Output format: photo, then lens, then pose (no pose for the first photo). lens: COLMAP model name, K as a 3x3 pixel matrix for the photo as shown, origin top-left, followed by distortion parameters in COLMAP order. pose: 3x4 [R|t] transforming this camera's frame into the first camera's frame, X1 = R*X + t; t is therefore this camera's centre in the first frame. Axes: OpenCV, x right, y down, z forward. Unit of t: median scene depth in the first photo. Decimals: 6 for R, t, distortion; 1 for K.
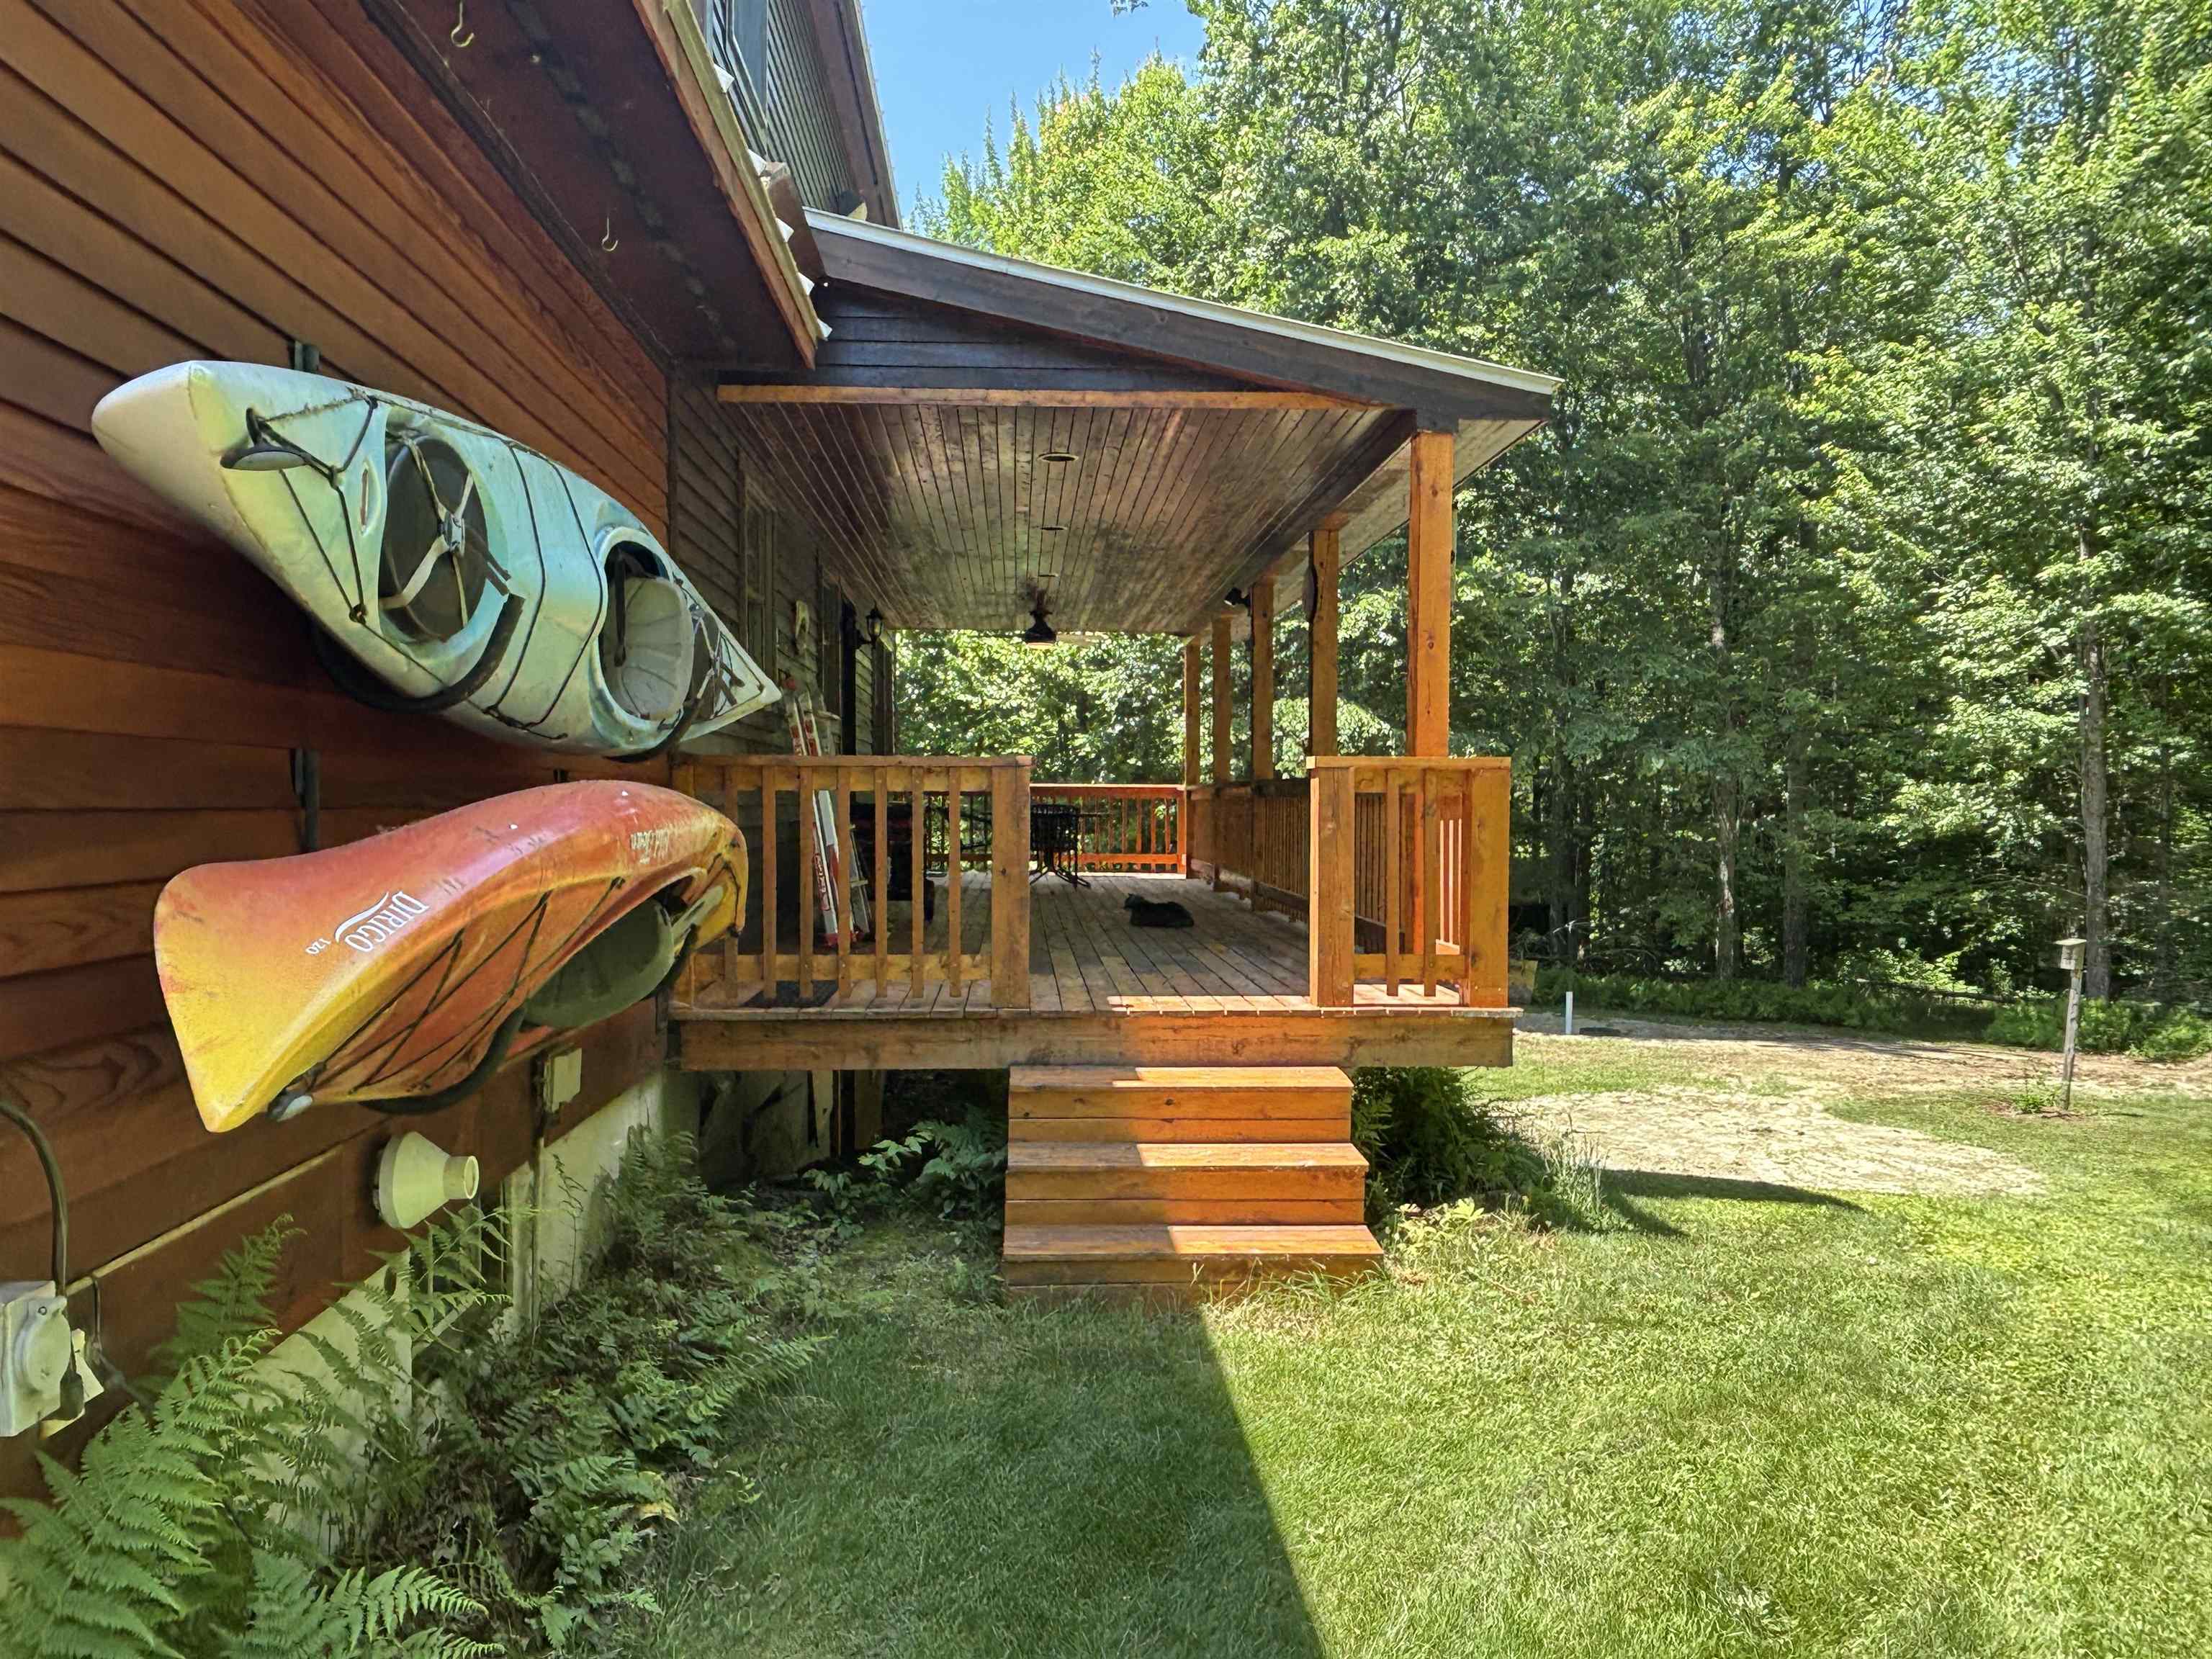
lens RADIAL K [[1591.3, 0, 1055.3], [0, 1591.3, 810.4], [0, 0, 1]] dist [-0.001445, -0.006629]
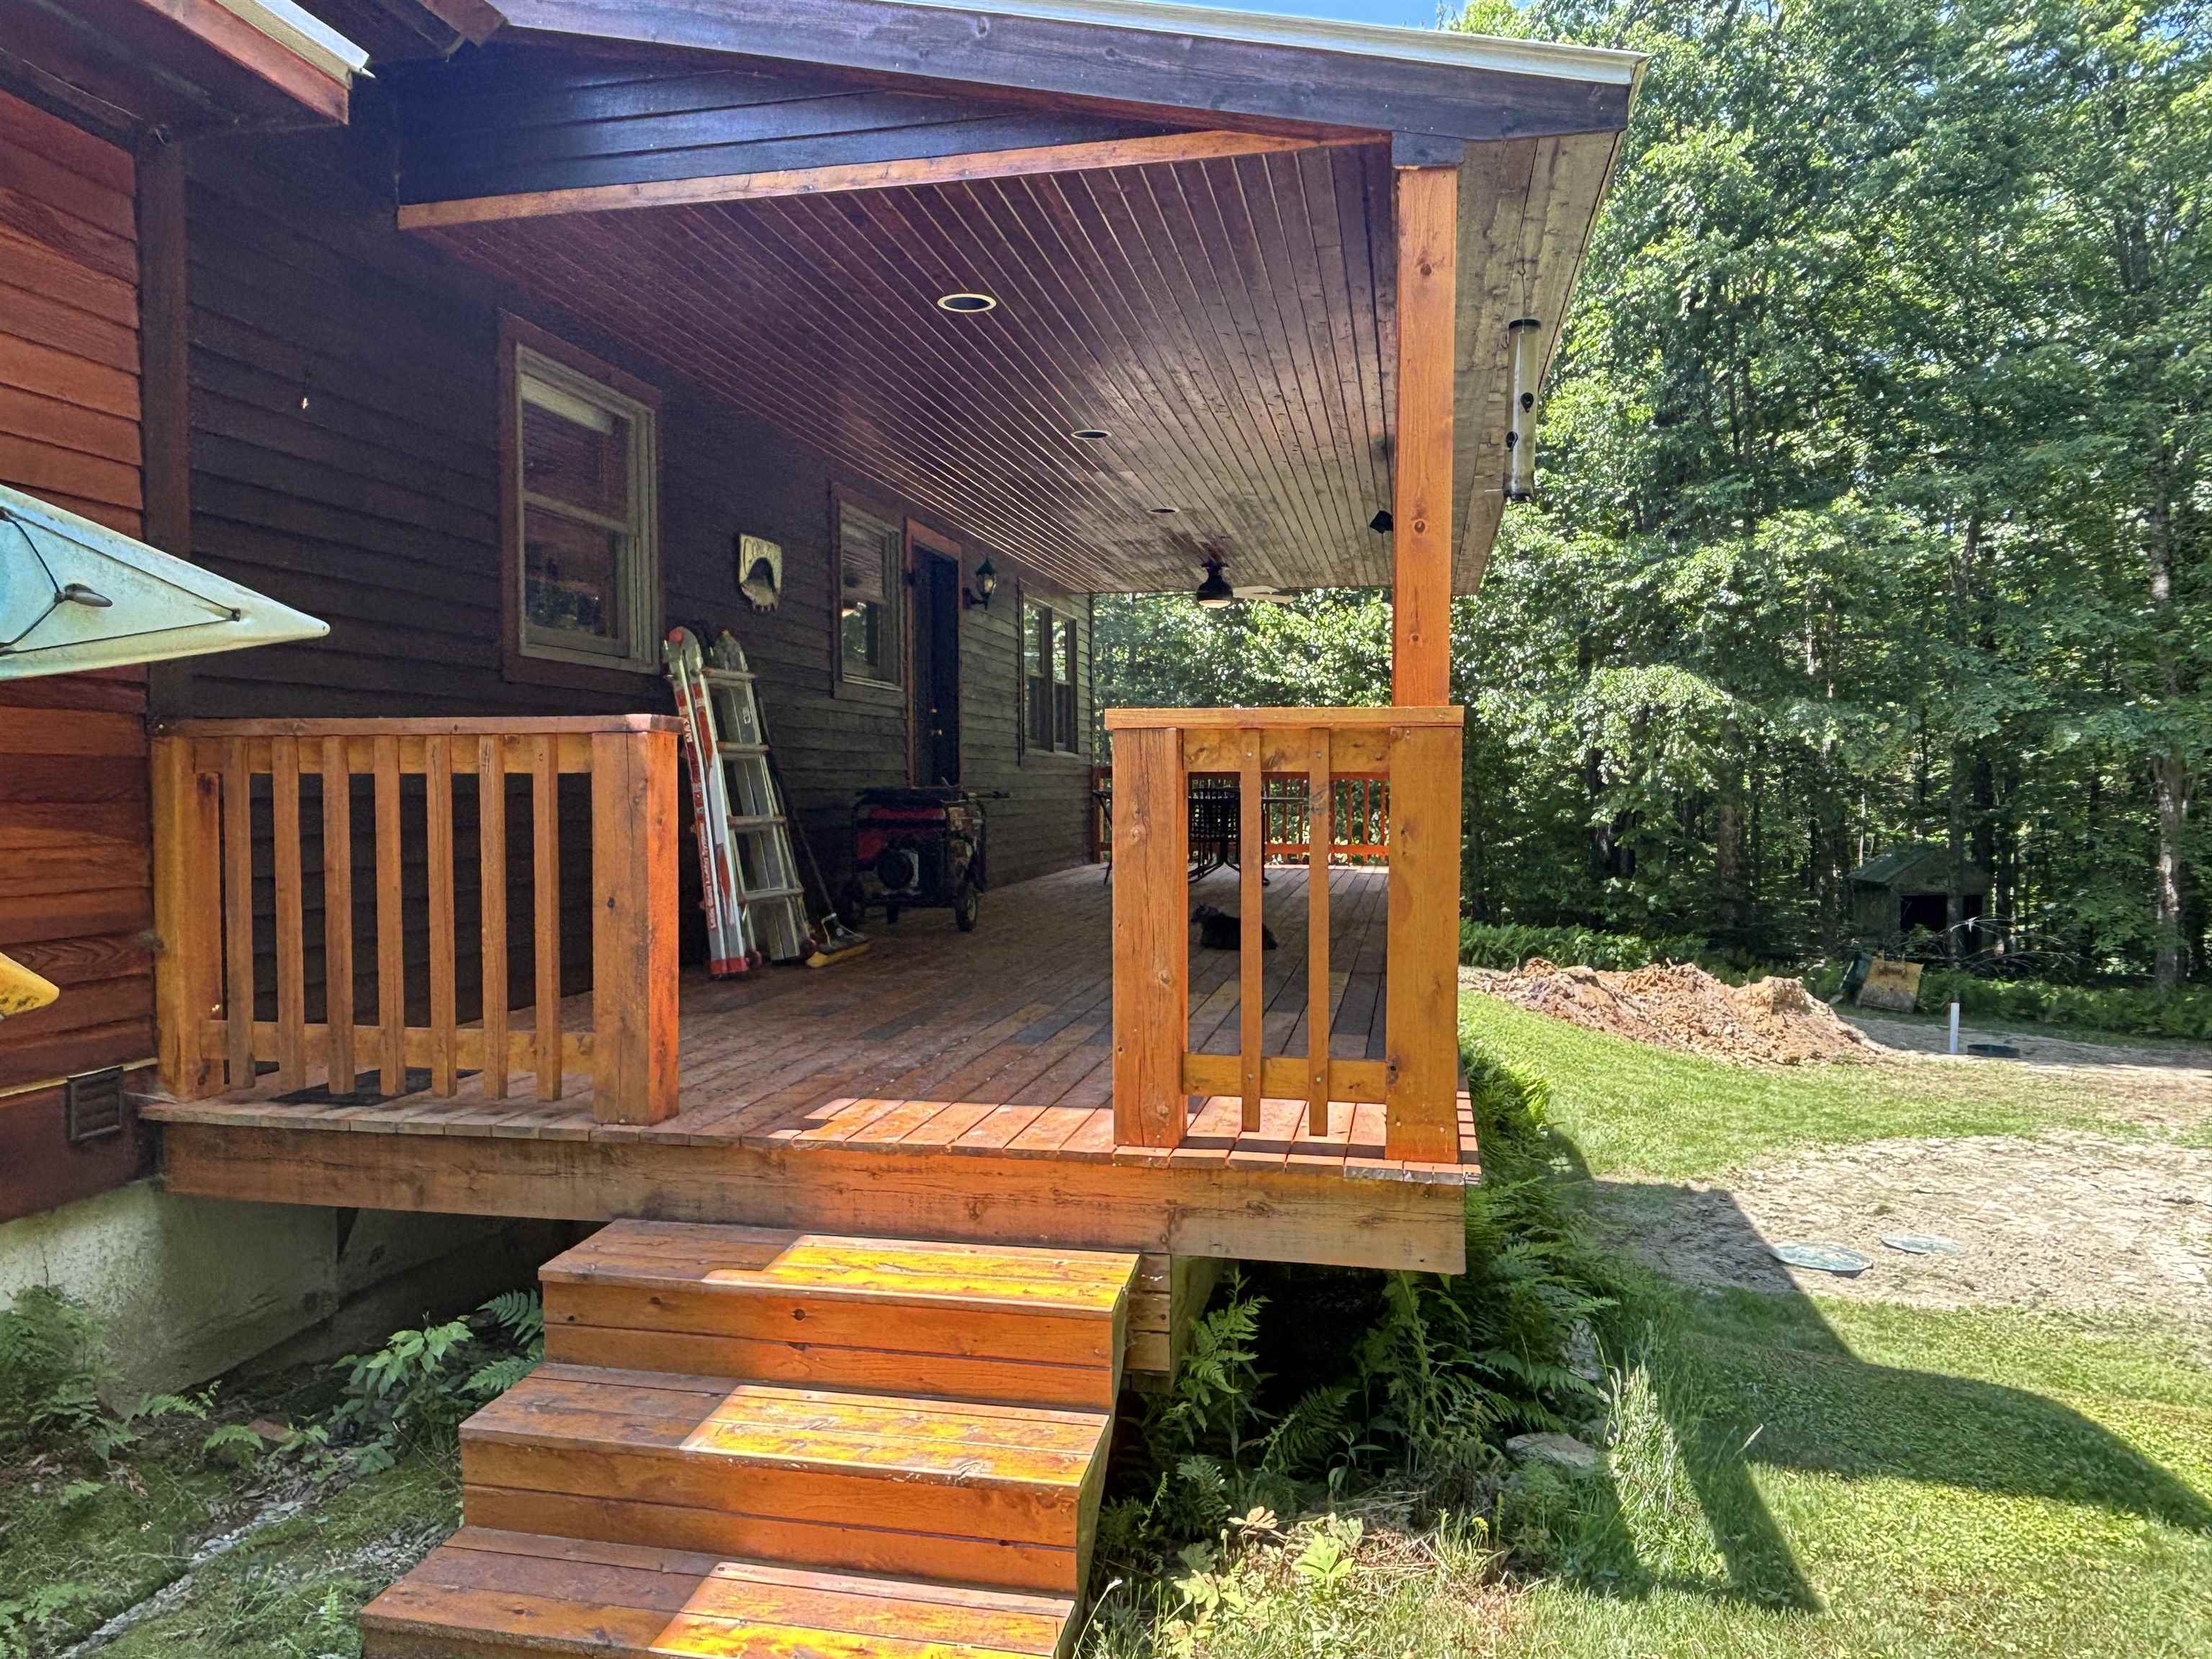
lens RADIAL K [[1529.2, 0, 1096.9], [0, 1529.2, 826.5], [0, 0, 1]] dist [-0.009573, -0.006909]
pose [[0.973883, -0.001241, -0.227046, 0.058608], [0.005989, 0.999778, 0.020223, -0.000510], [0.226970, -0.021055, 0.973674, 0.095967]]
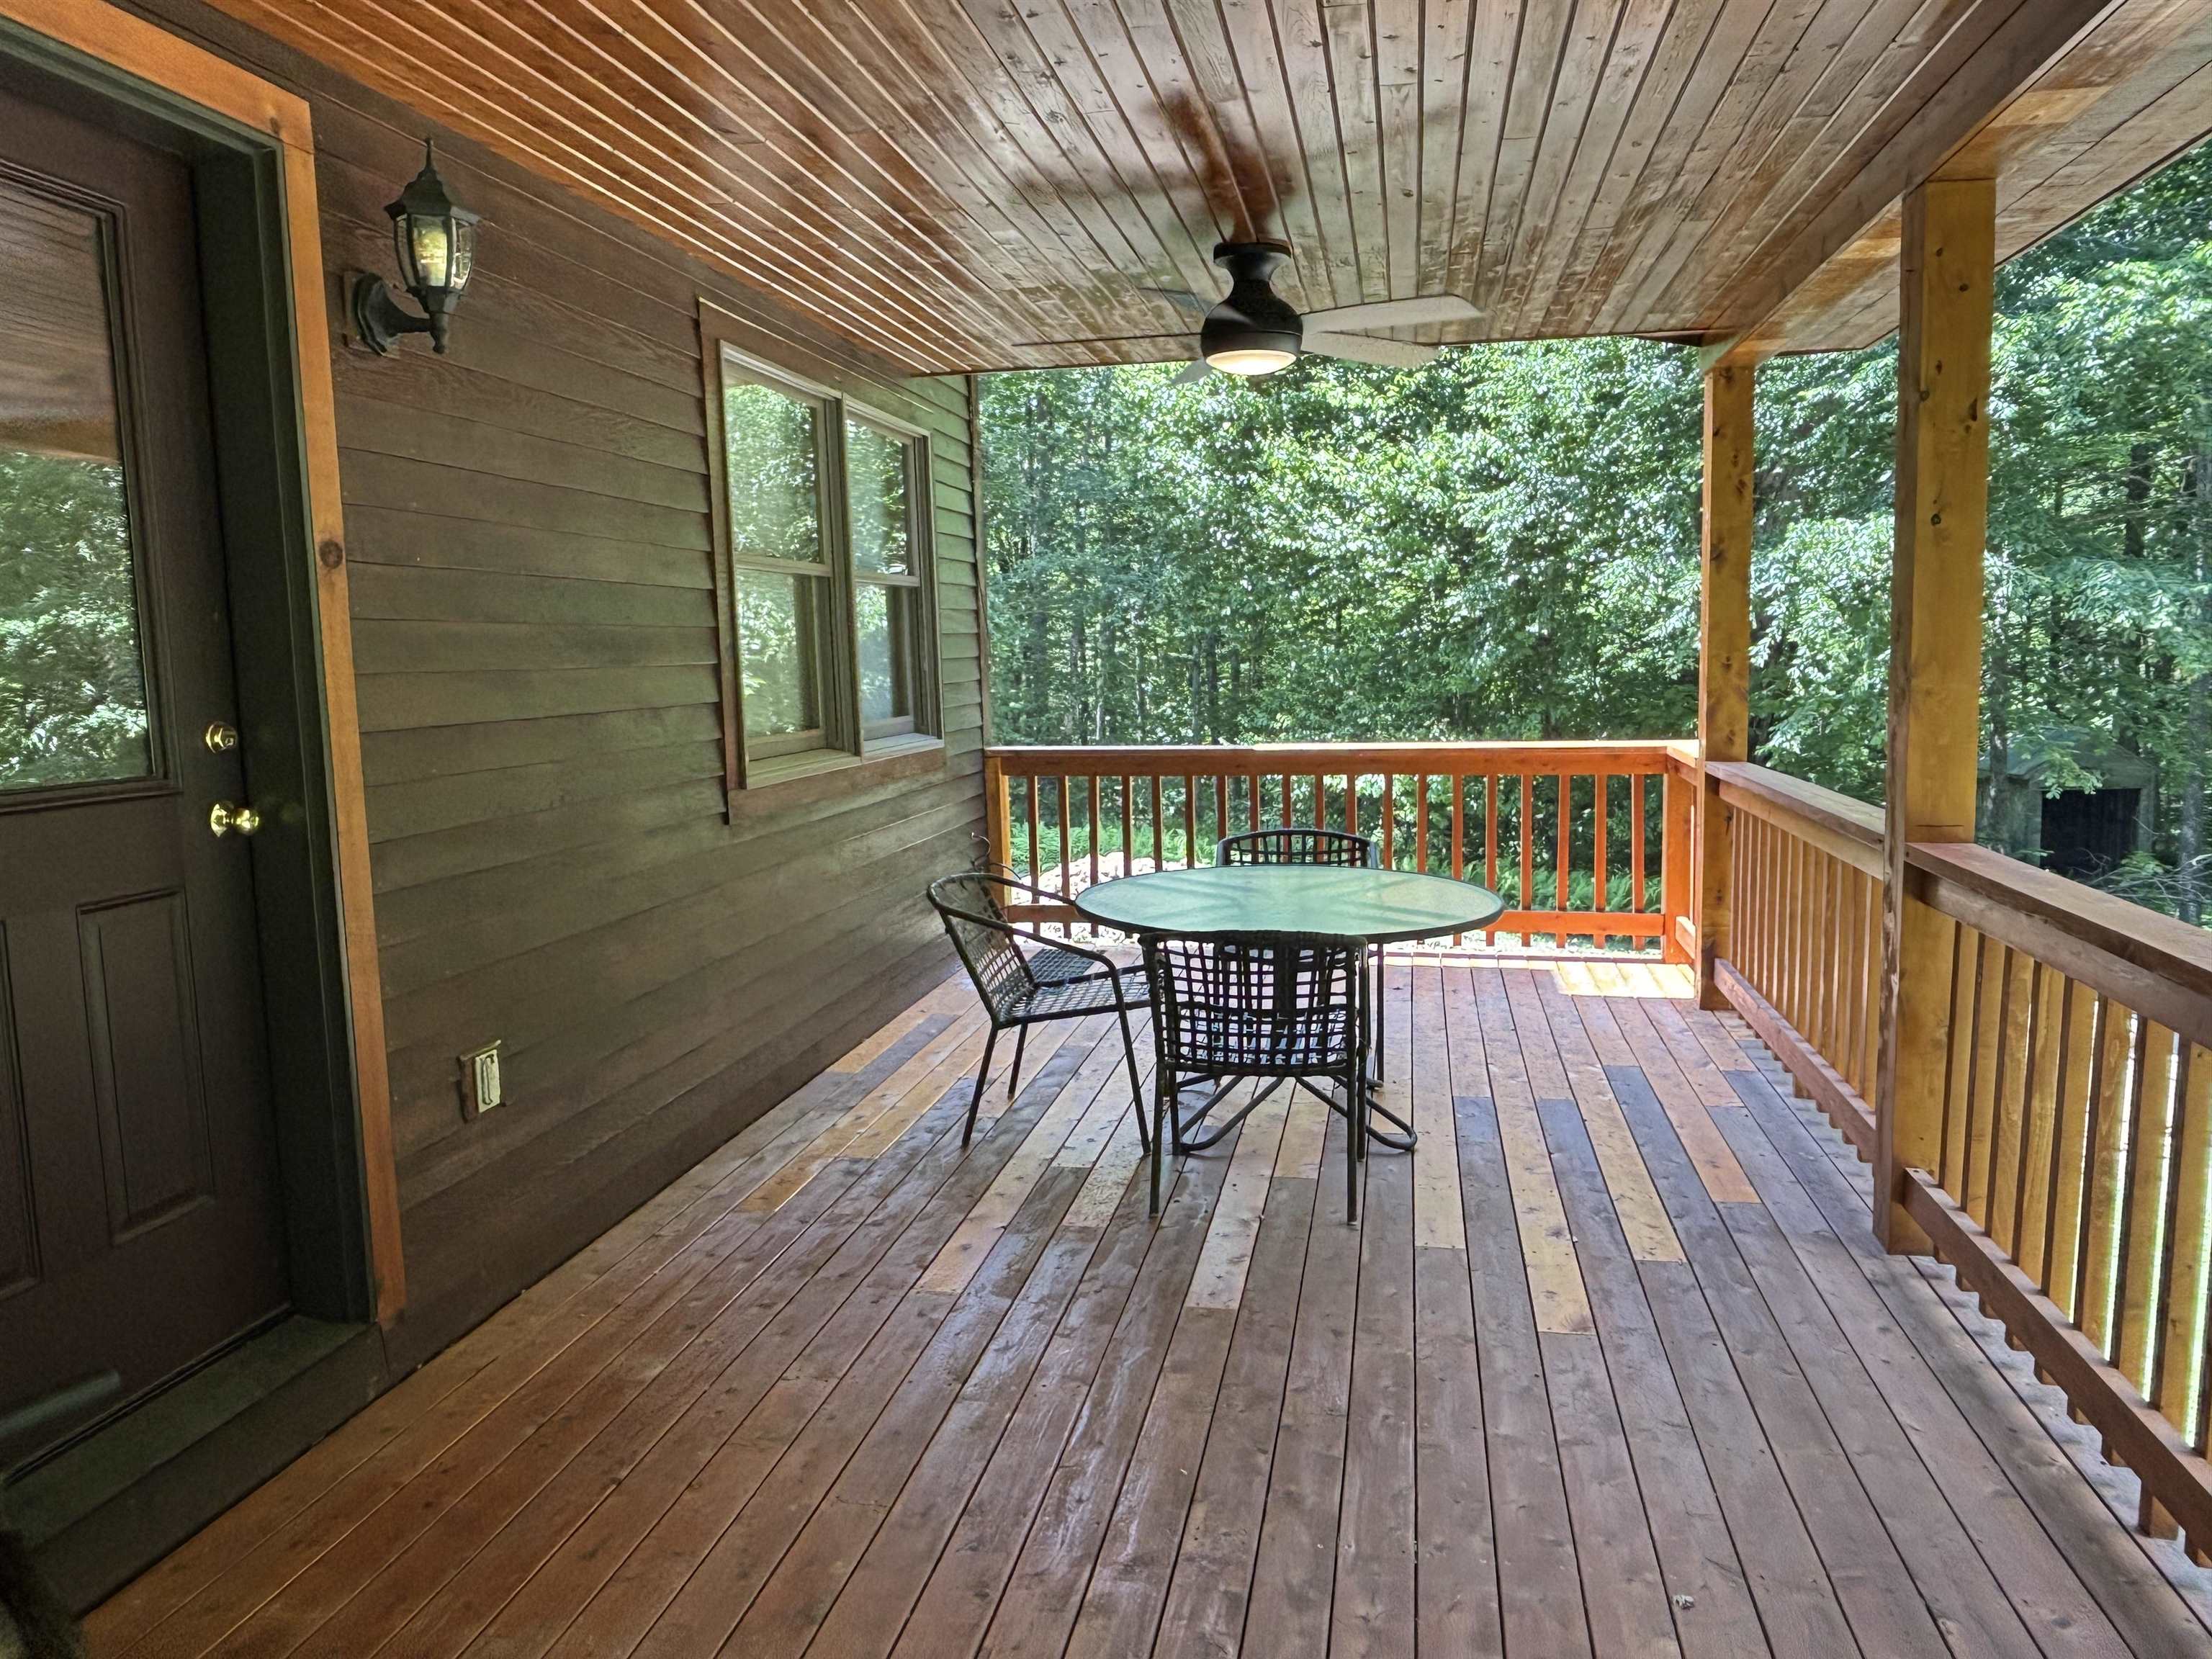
lens RADIAL K [[1529.2, 0, 1061.7], [0, 1529.2, 870.7], [0, 0, 1]] dist [-0.009573, -0.006909]
pose [[0.969962, 0.007463, -0.243141, 0.014201], [0.026344, 0.990428, 0.135495, -0.024016], [0.241825, -0.137830, 0.960481, 0.353968]]
